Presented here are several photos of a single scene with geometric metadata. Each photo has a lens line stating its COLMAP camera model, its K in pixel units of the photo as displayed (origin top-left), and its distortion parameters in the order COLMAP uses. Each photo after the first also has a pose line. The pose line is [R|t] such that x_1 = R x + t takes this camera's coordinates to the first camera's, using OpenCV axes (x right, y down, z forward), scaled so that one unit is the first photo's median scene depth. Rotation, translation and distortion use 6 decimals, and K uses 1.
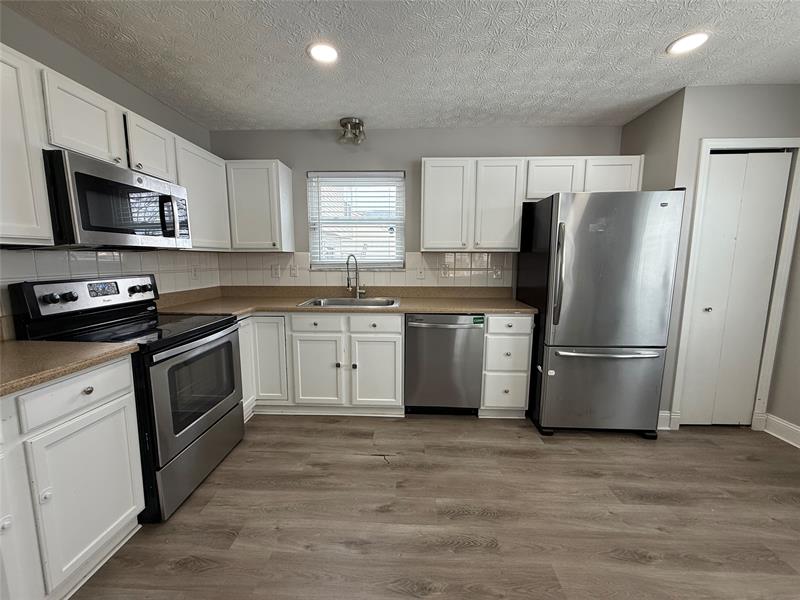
lens RADIAL K [[319.4, 0, 394.1], [0, 319.4, 300.8], [0, 0, 1]] dist [-0.003234, 0.000013]
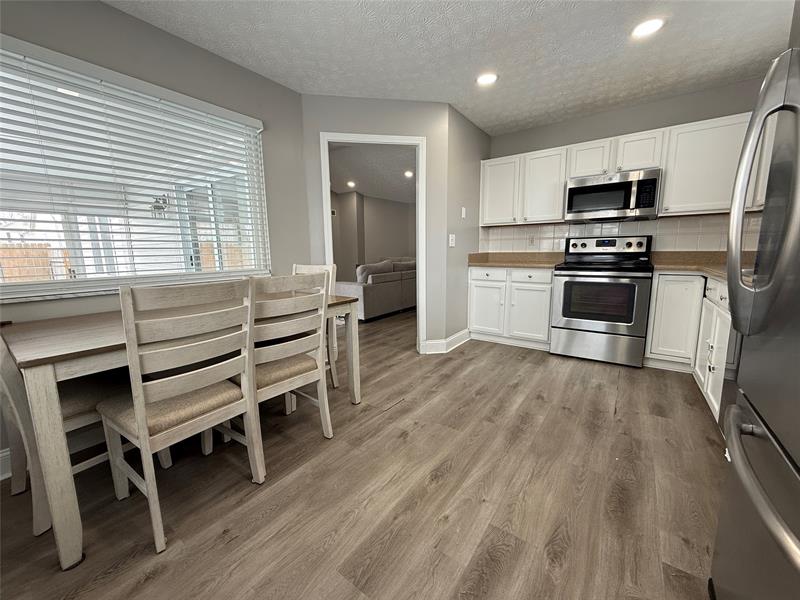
lens RADIAL K [[319.4, 0, 399.0], [0, 319.4, 299.9], [0, 0, 1]] dist [-0.003234, 0.000013]
pose [[-0.552044, 0.137814, -0.822347, 1.415538], [-0.092322, 0.970080, 0.224548, -0.022429], [0.828688, 0.199881, -0.522803, 1.136890]]
